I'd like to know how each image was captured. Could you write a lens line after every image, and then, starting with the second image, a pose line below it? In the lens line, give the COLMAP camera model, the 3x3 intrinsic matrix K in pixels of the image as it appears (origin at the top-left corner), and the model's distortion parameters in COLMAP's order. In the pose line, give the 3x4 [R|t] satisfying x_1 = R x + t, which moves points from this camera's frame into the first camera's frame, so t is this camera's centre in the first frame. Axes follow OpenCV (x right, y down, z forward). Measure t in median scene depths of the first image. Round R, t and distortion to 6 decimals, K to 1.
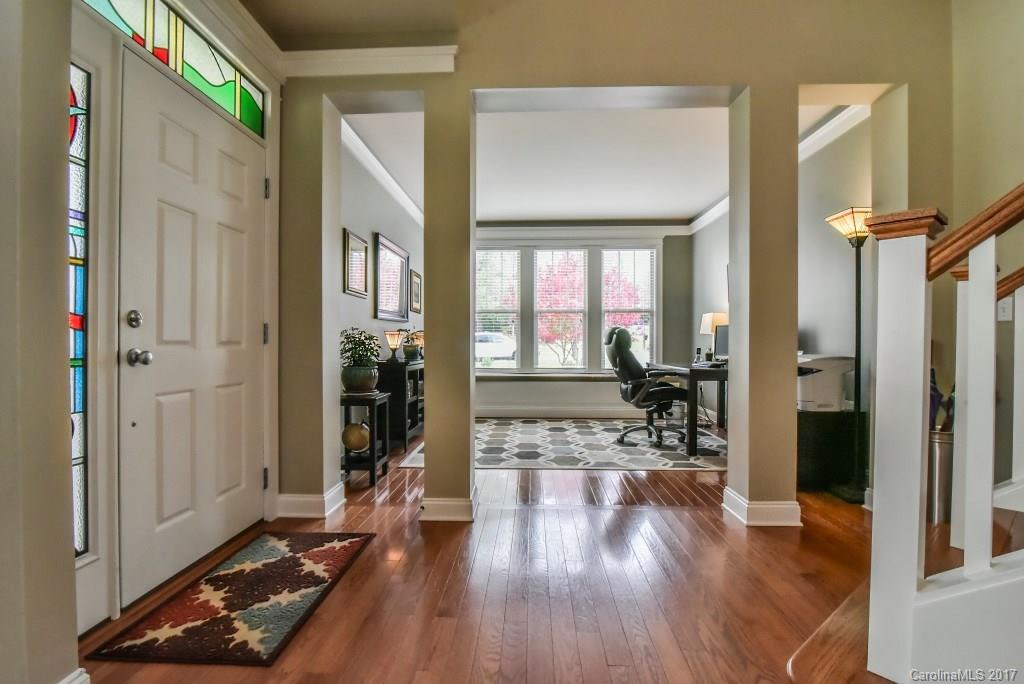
lens RADIAL K [[470.9, 0, 514.3], [0, 470.9, 343.5], [0, 0, 1]] dist [-0.012667, -0.000181]
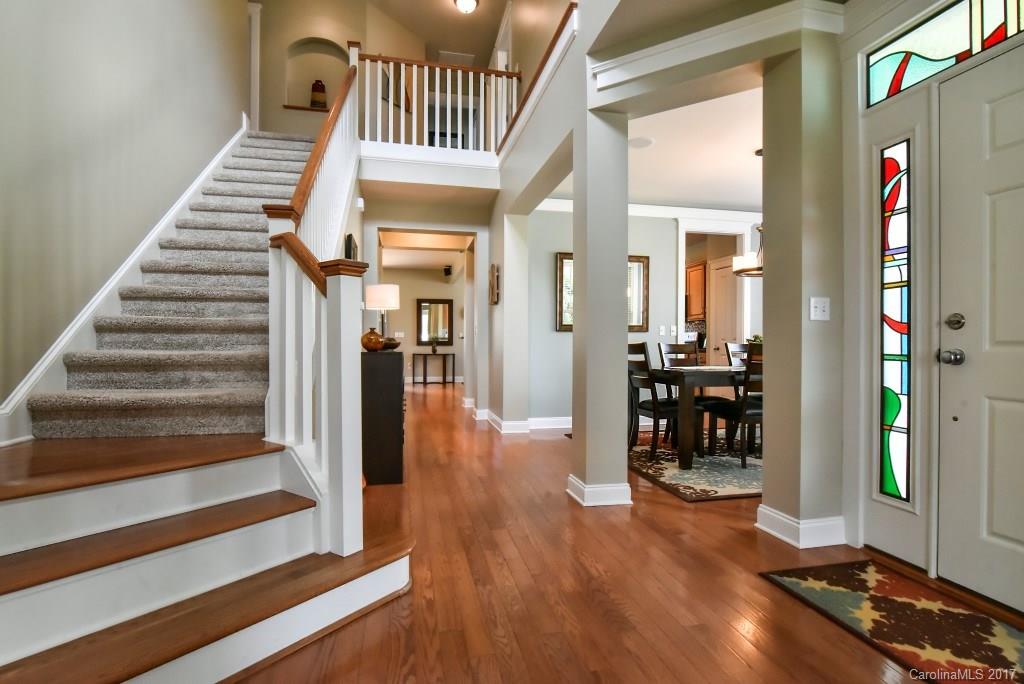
lens RADIAL K [[504.8, 0, 509.7], [0, 504.8, 344.4], [0, 0, 1]] dist [0.001894, 0.000040]
pose [[-0.968384, -0.001162, -0.249461, 0.490577], [-0.003188, 0.999965, 0.007715, -0.005815], [0.249444, 0.008267, -0.968354, 1.923261]]
